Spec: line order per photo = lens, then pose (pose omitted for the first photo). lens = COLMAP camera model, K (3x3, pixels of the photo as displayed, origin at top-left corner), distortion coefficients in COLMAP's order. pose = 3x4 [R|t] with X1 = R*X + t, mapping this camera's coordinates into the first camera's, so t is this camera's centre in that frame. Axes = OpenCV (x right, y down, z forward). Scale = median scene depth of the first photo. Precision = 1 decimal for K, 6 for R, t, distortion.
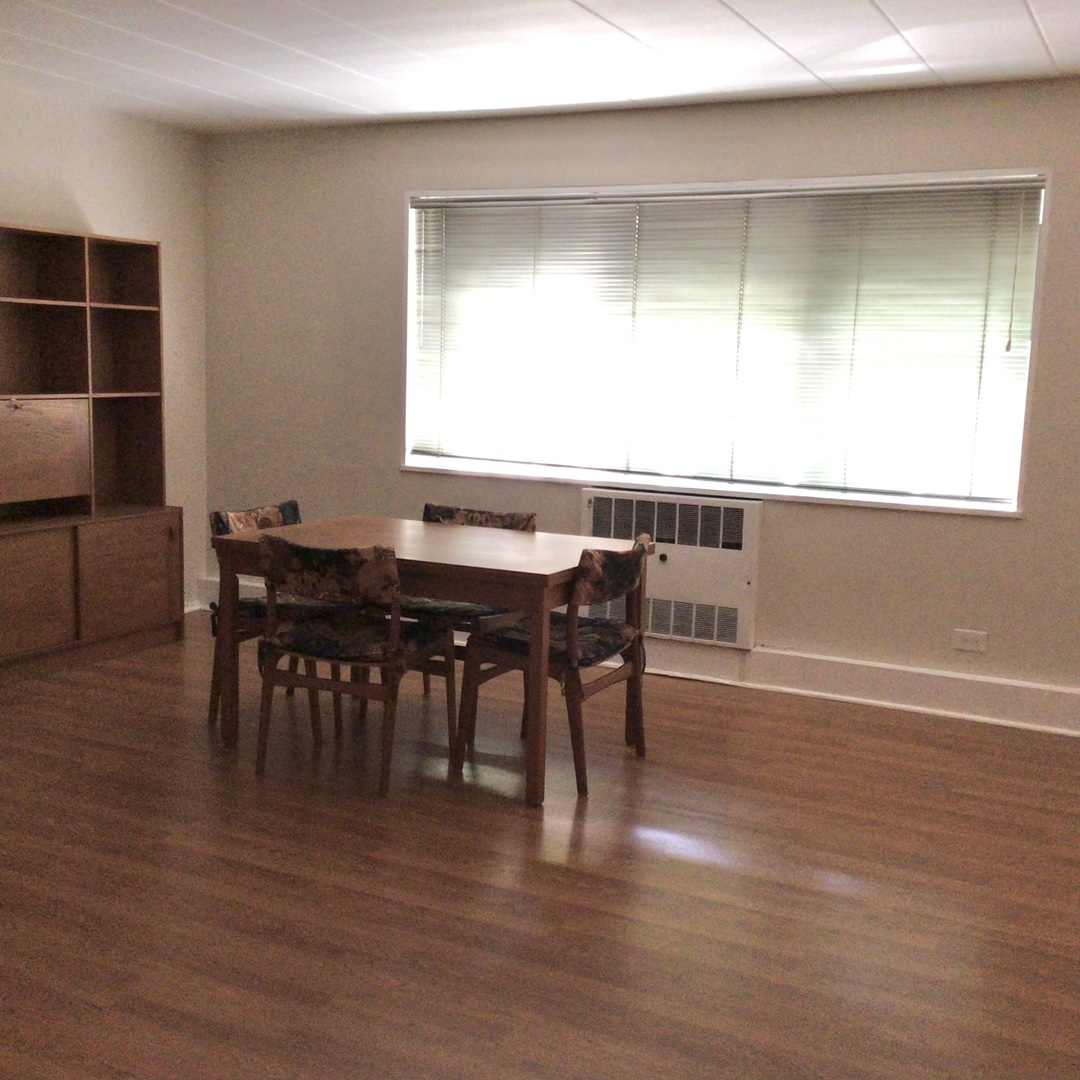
lens RADIAL K [[1287.9, 0, 567.4], [0, 1287.9, 547.4], [0, 0, 1]] dist [0.053805, 0.000000]
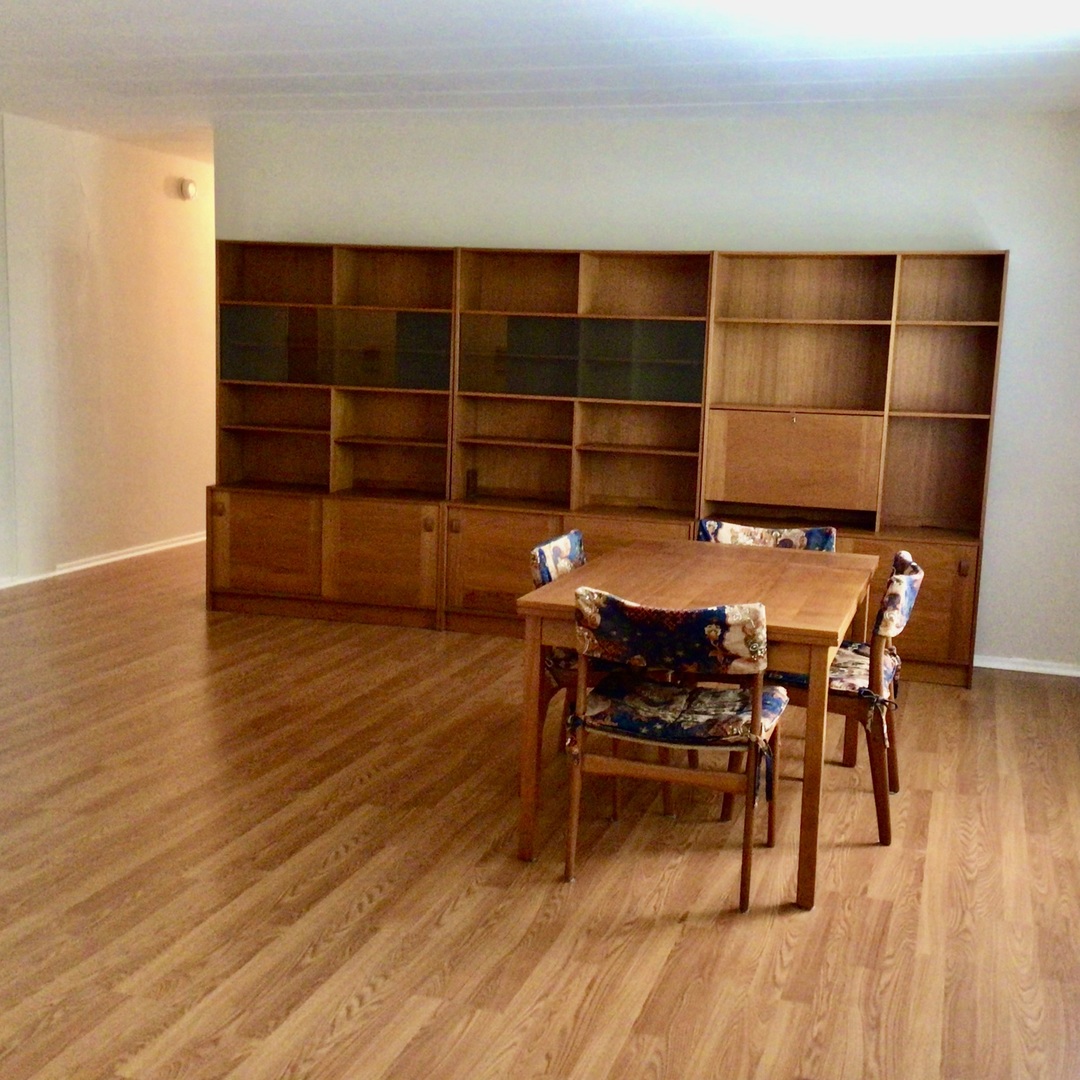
lens RADIAL K [[1287.9, 0, 543.1], [0, 1287.9, 542.9], [0, 0, 1]] dist [0.053805, 0.000000]
pose [[0.136777, 0.126326, -0.982514, 0.675033], [-0.171532, 0.979873, 0.102108, -0.086694], [0.975638, 0.154566, 0.155693, 0.691905]]
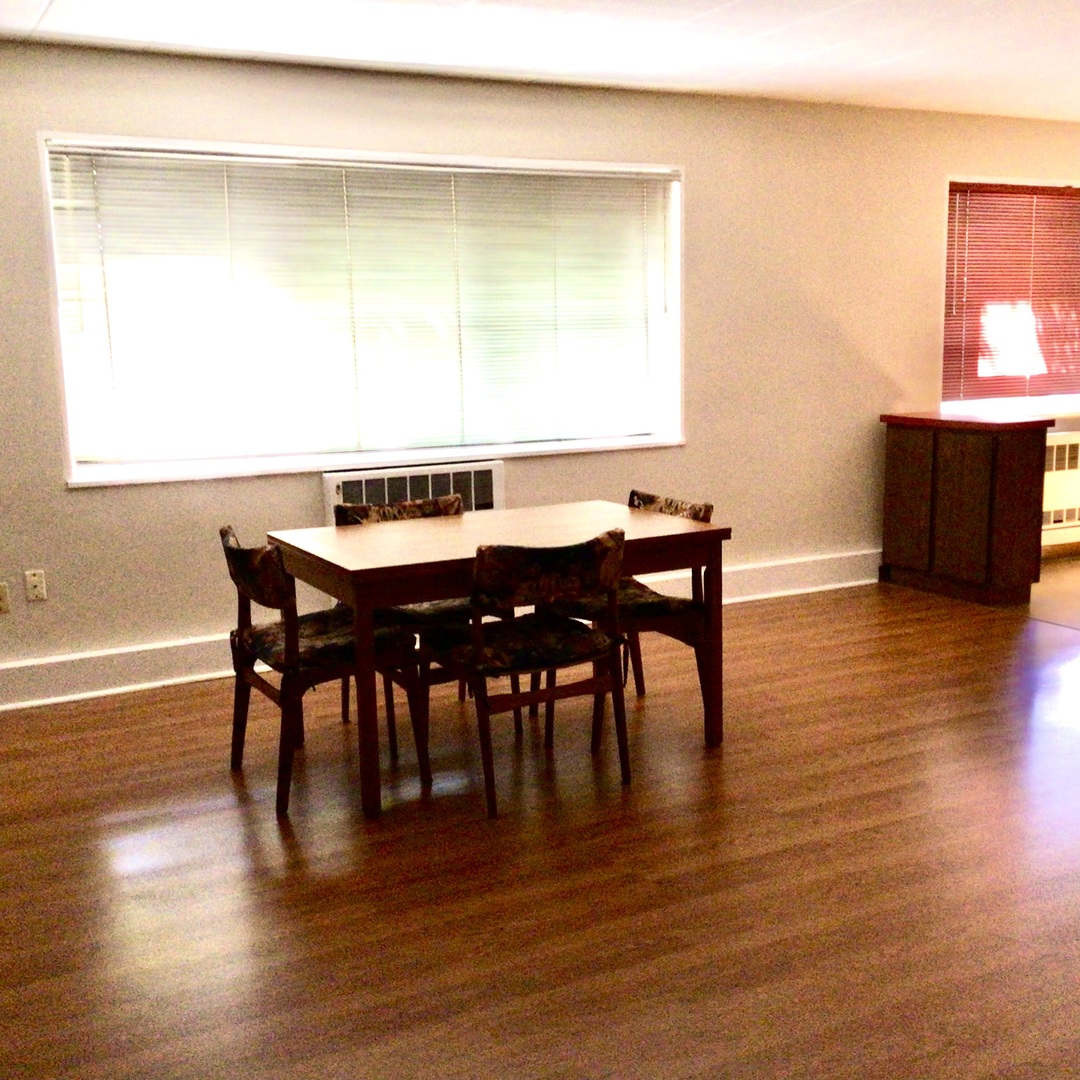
lens RADIAL K [[1287.9, 0, 570.4], [0, 1287.9, 534.8], [0, 0, 1]] dist [0.053805, 0.000000]
pose [[0.577722, -0.168969, 0.798553, -0.762070], [0.154507, 0.983289, 0.096278, -0.078273], [-0.801477, 0.067760, 0.594175, 0.370305]]
